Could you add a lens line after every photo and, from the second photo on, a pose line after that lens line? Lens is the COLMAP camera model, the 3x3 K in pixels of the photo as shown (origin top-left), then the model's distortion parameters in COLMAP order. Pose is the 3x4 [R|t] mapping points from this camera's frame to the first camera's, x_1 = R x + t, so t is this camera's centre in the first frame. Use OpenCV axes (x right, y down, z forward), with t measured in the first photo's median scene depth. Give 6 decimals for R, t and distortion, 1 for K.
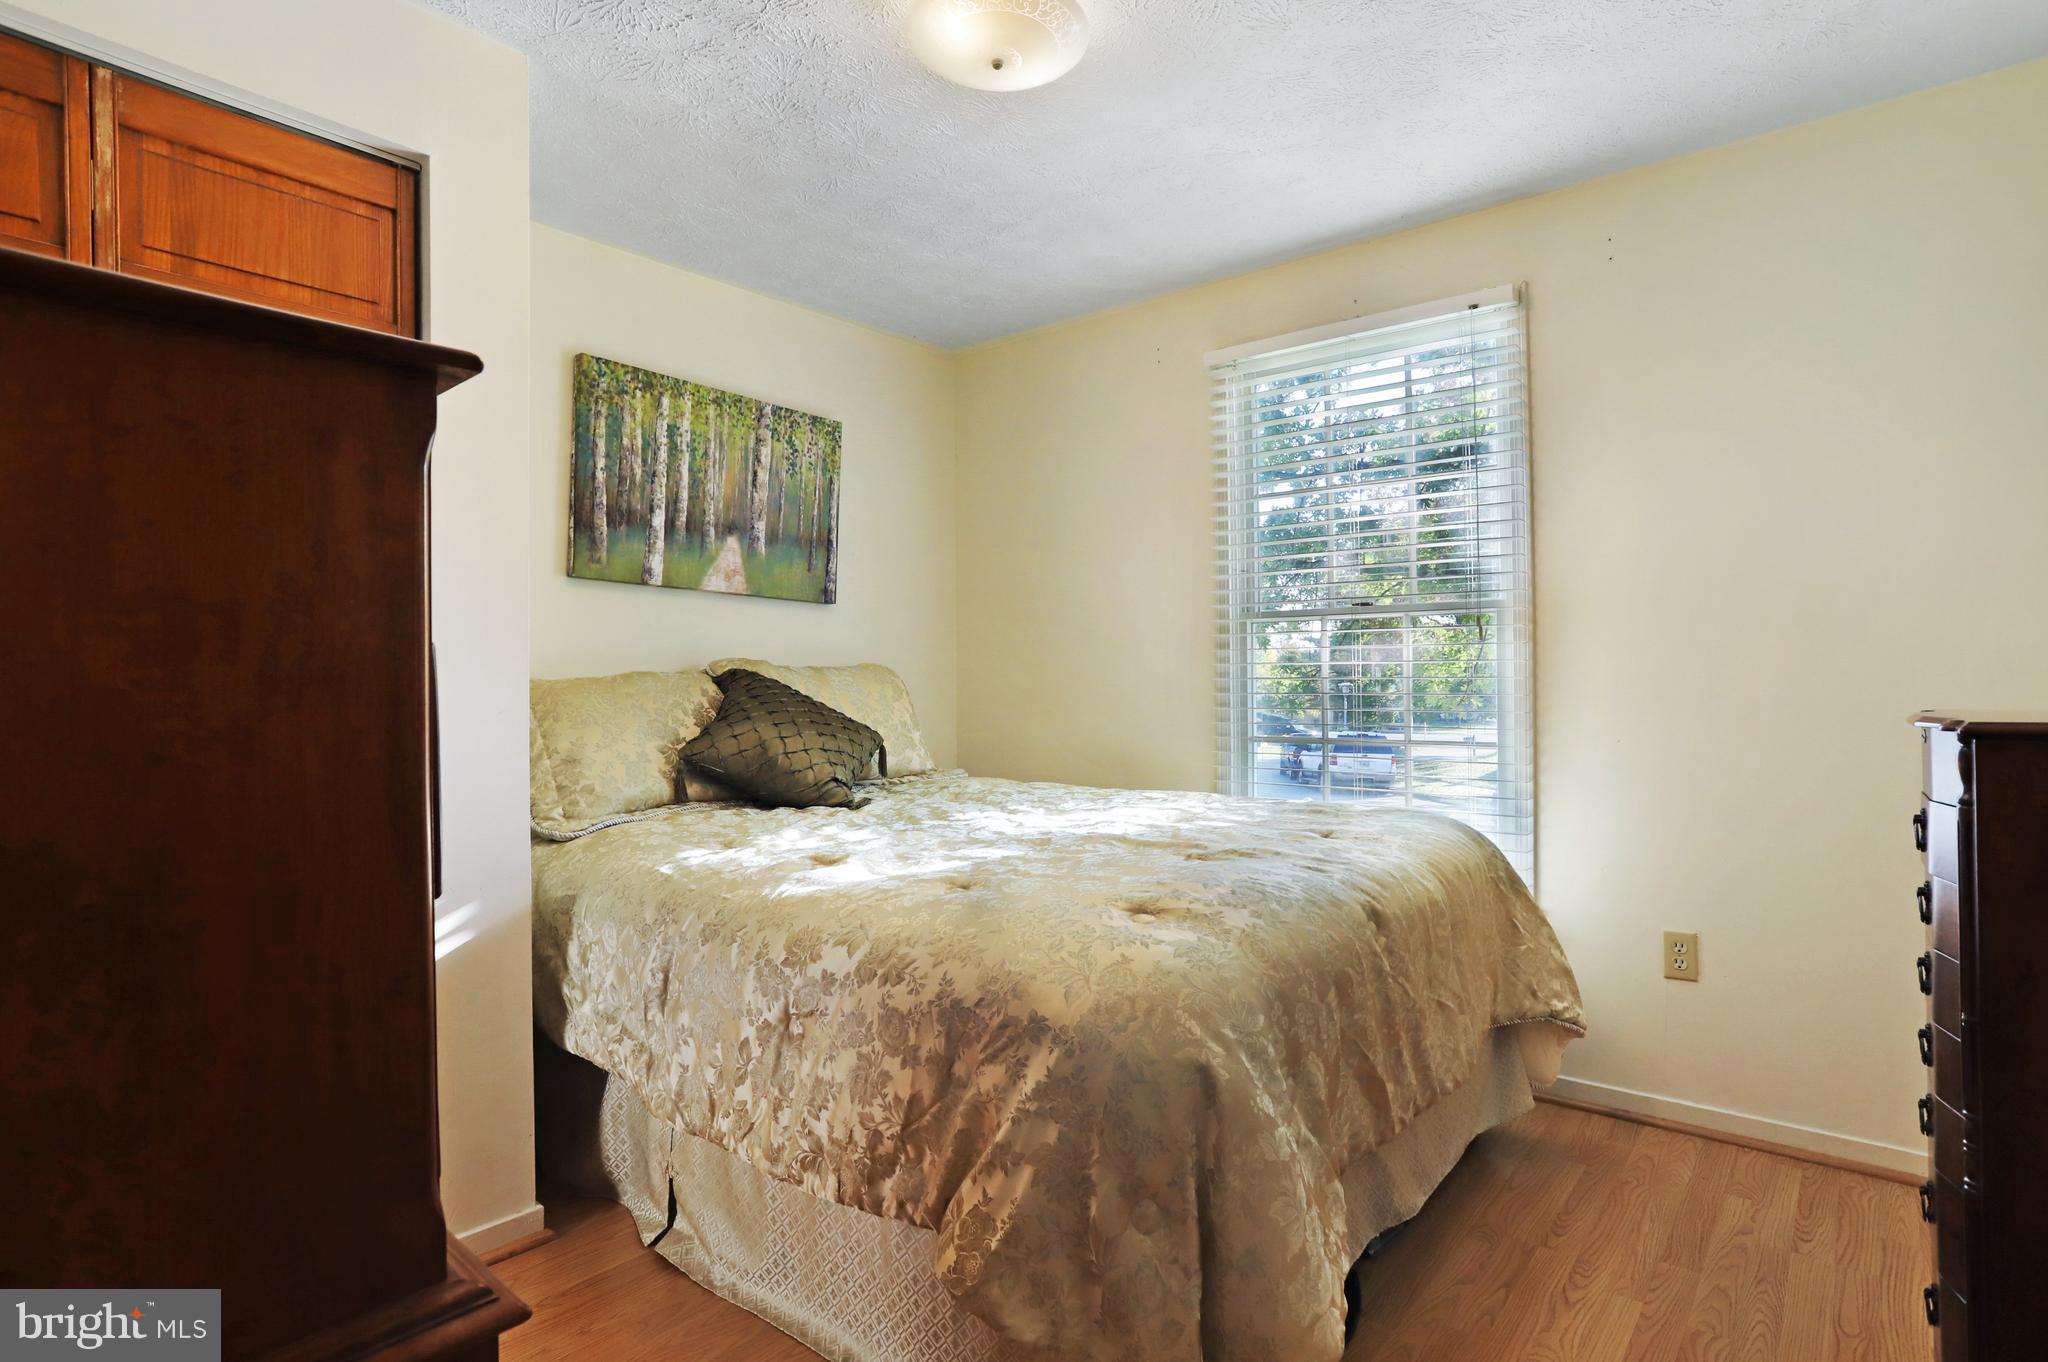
lens RADIAL K [[1014.8, 0, 1039.1], [0, 1014.8, 681.0], [0, 0, 1]] dist [-0.049109, 0.015268]
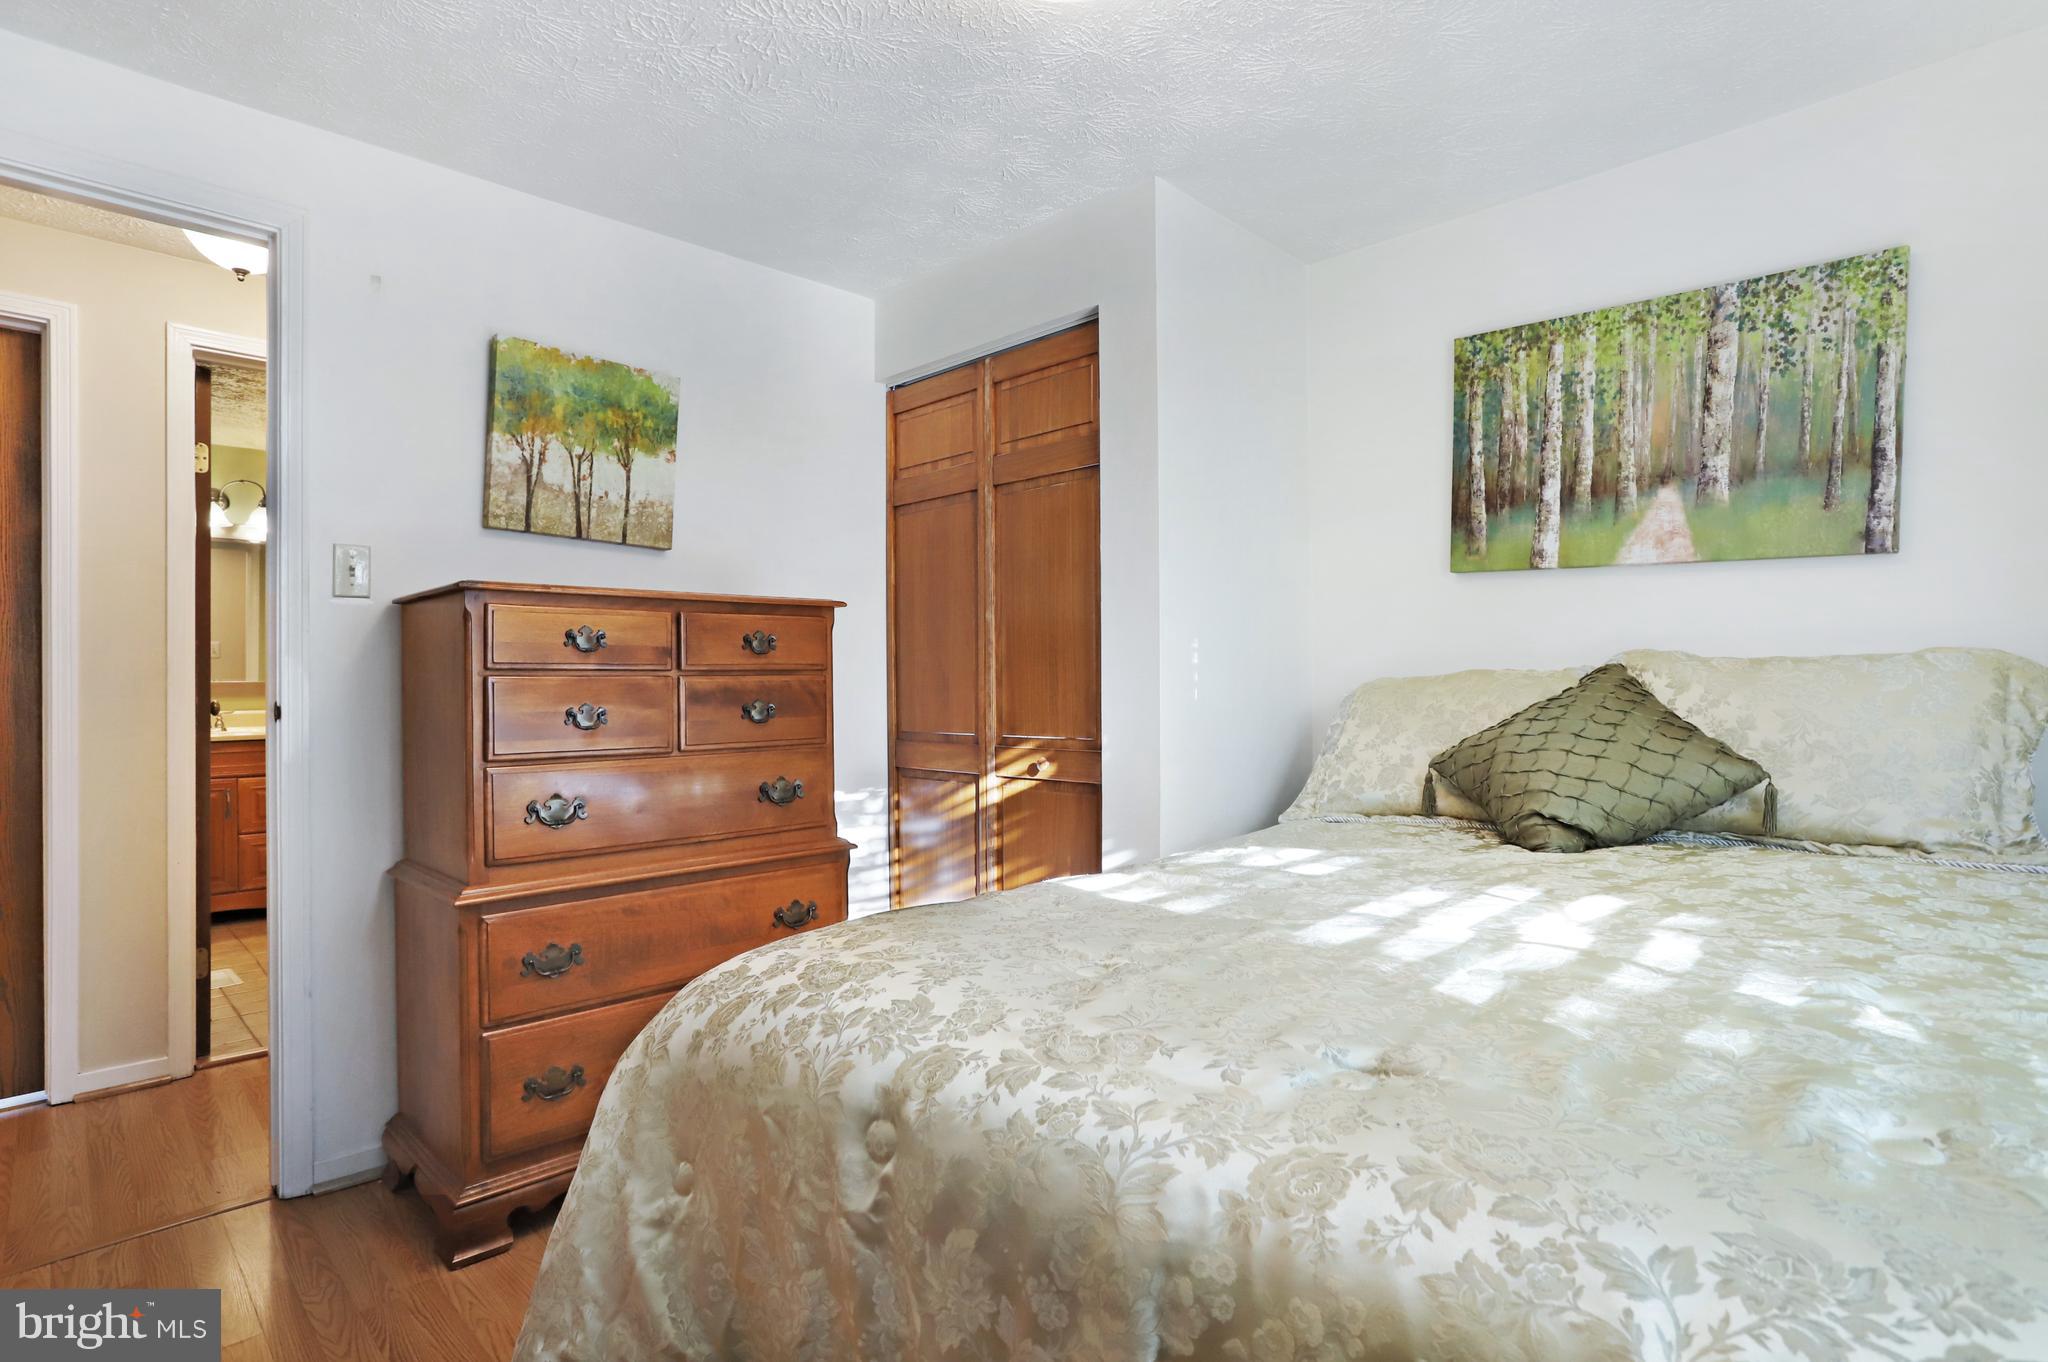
lens RADIAL K [[1014.8, 0, 1035.8], [0, 1014.8, 689.7], [0, 0, 1]] dist [-0.049109, 0.015268]
pose [[-0.074843, 0.008386, -0.997160, 0.491988], [0.002752, 0.999963, 0.008203, 0.000133], [0.997192, -0.002130, -0.074863, 0.613690]]
